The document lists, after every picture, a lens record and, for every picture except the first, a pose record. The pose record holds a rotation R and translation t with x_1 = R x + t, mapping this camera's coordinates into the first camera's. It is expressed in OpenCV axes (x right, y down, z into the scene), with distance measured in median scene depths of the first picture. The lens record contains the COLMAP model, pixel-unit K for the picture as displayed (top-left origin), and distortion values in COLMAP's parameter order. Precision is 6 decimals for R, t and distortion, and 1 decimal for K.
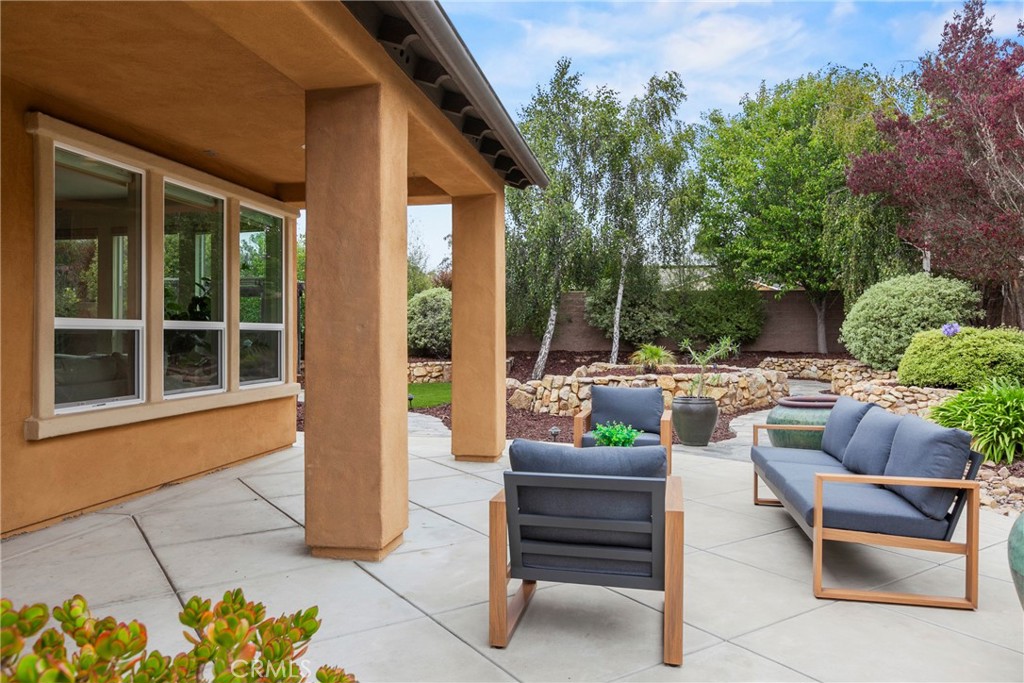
lens RADIAL K [[709.9, 0, 512.0], [0, 709.9, 341.5], [0, 0, 1]] dist [-0.000303, 0.000241]
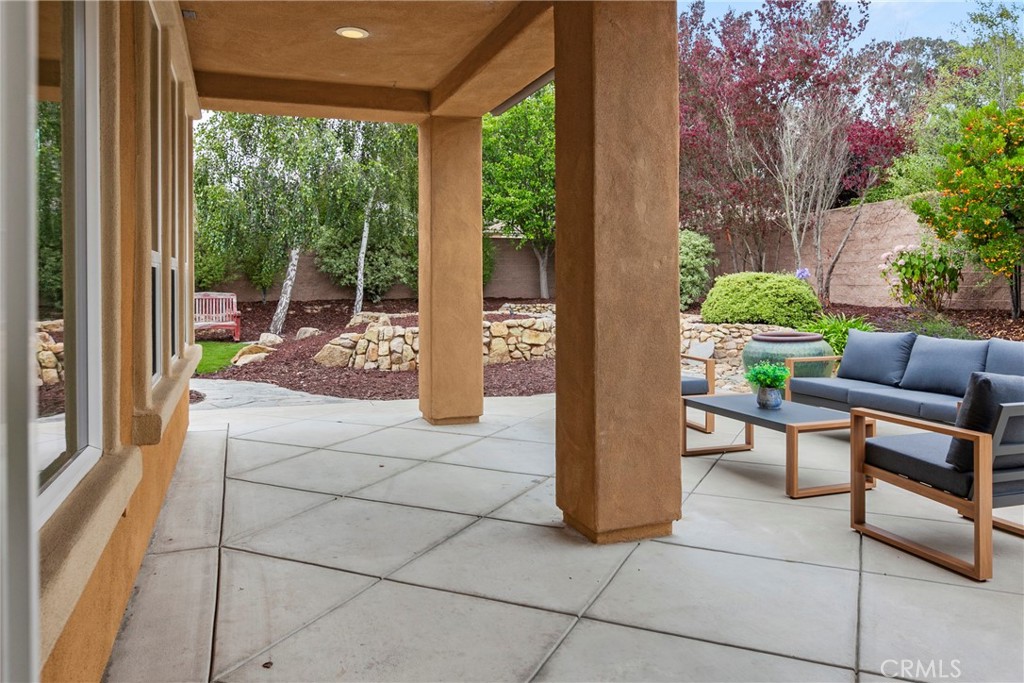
lens RADIAL K [[750.0, 0, 516.2], [0, 750.0, 290.5], [0, 0, 1]] dist [-0.001487, -0.000395]
pose [[0.854094, -0.009372, 0.520034, -0.292759], [0.009848, 0.999950, 0.001847, 0.003261], [-0.520025, 0.003543, 0.854144, 0.113516]]
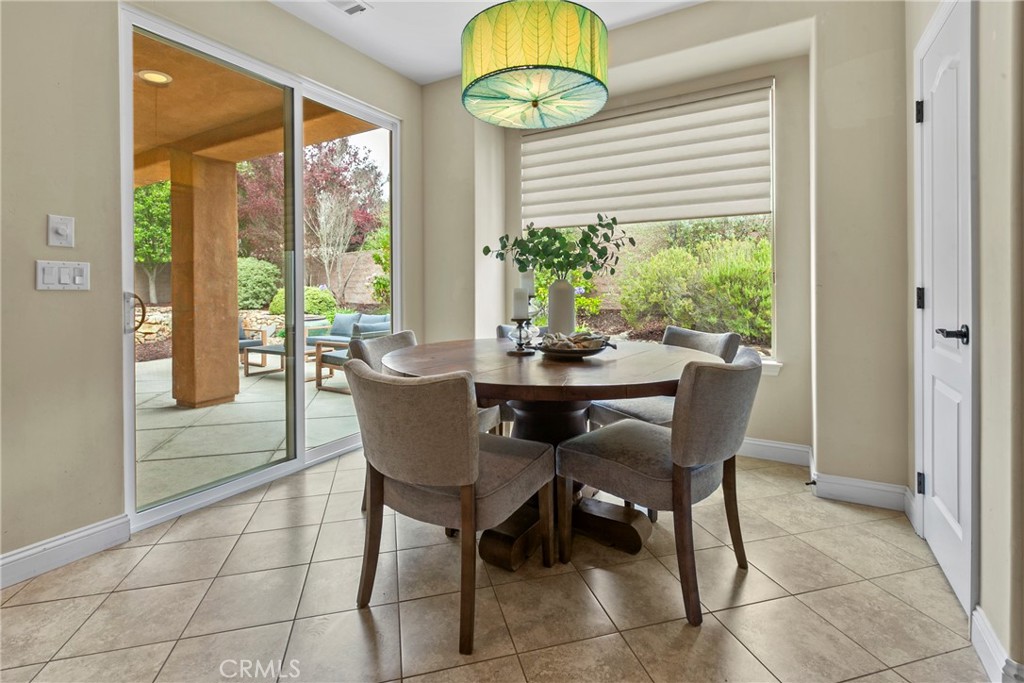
lens RADIAL K [[471.0, 0, 516.4], [0, 471.0, 291.1], [0, 0, 1]] dist [0.001661, -0.000832]
pose [[0.317896, -0.005176, 0.948112, -0.424111], [0.016047, 0.999871, 0.000078, 0.004507], [-0.947990, 0.015190, 0.317938, -0.062525]]
